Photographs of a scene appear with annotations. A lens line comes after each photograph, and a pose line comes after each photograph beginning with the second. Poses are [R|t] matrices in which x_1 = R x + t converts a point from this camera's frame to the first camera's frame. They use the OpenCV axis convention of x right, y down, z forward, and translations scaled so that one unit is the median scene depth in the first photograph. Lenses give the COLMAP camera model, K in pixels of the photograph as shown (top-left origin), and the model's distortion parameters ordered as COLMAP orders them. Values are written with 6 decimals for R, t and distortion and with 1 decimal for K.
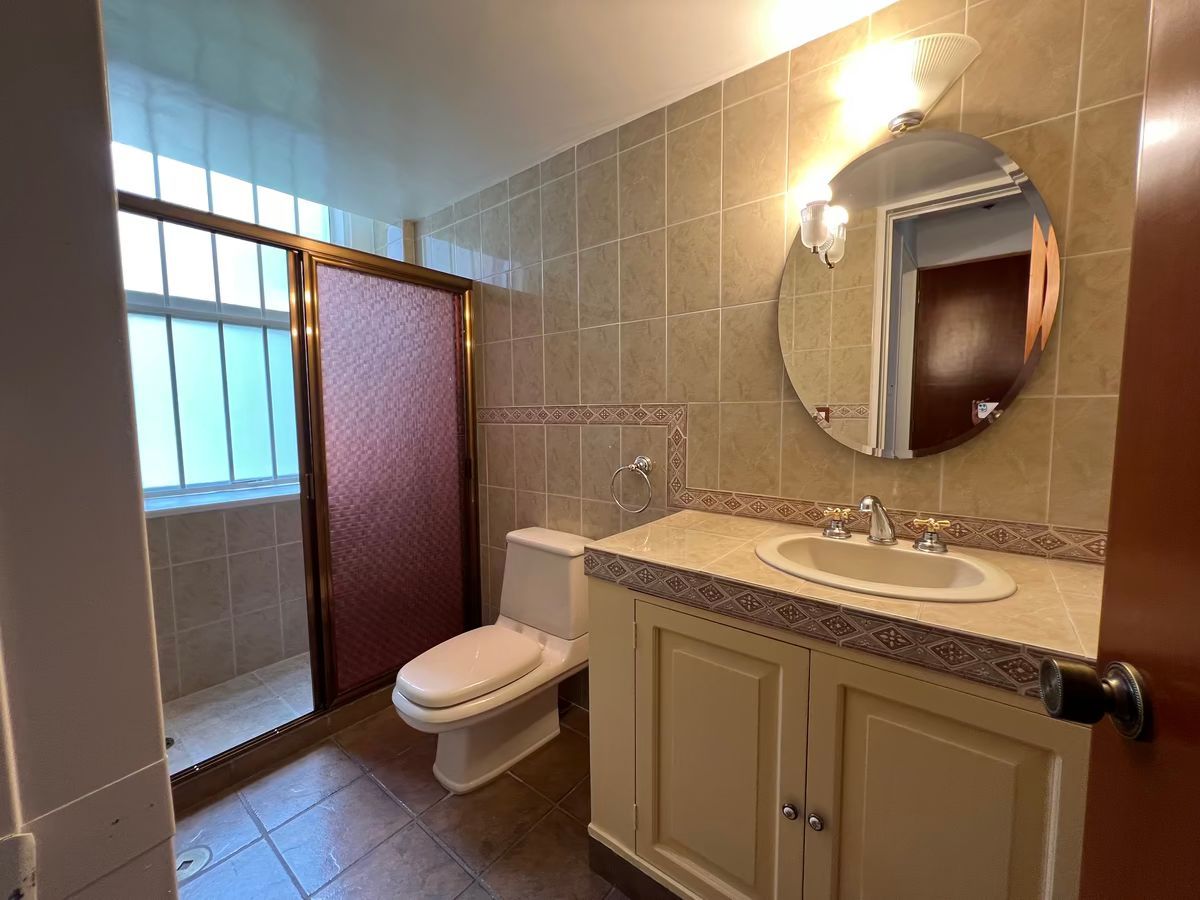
lens RADIAL K [[476.3, 0, 597.6], [0, 476.3, 450.7], [0, 0, 1]] dist [-0.000039, 0.000150]
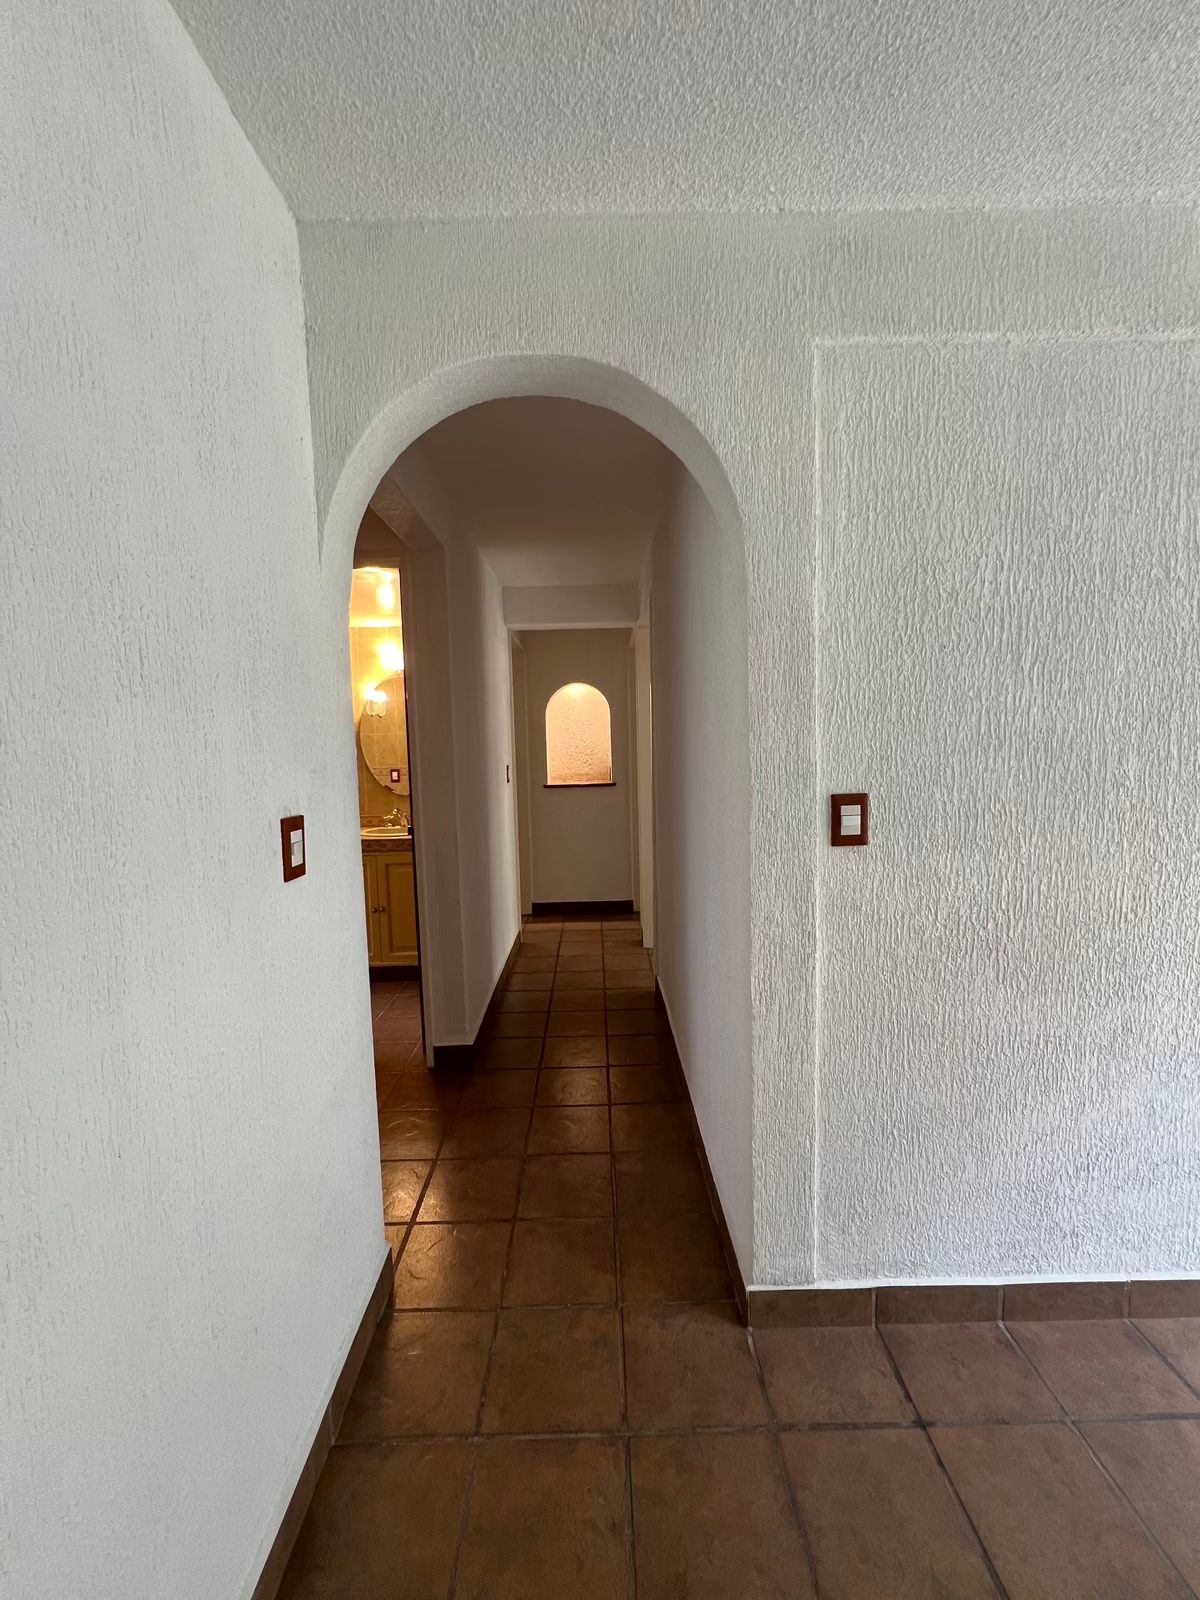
lens RADIAL K [[635.0, 0, 595.0], [0, 635.0, 800.8], [0, 0, 1]] dist [-0.000039, 0.000150]
pose [[0.779630, -0.058099, 0.623539, -1.030335], [0.065879, 0.997771, 0.010598, 0.100911], [-0.622765, 0.032815, 0.781720, -3.210768]]
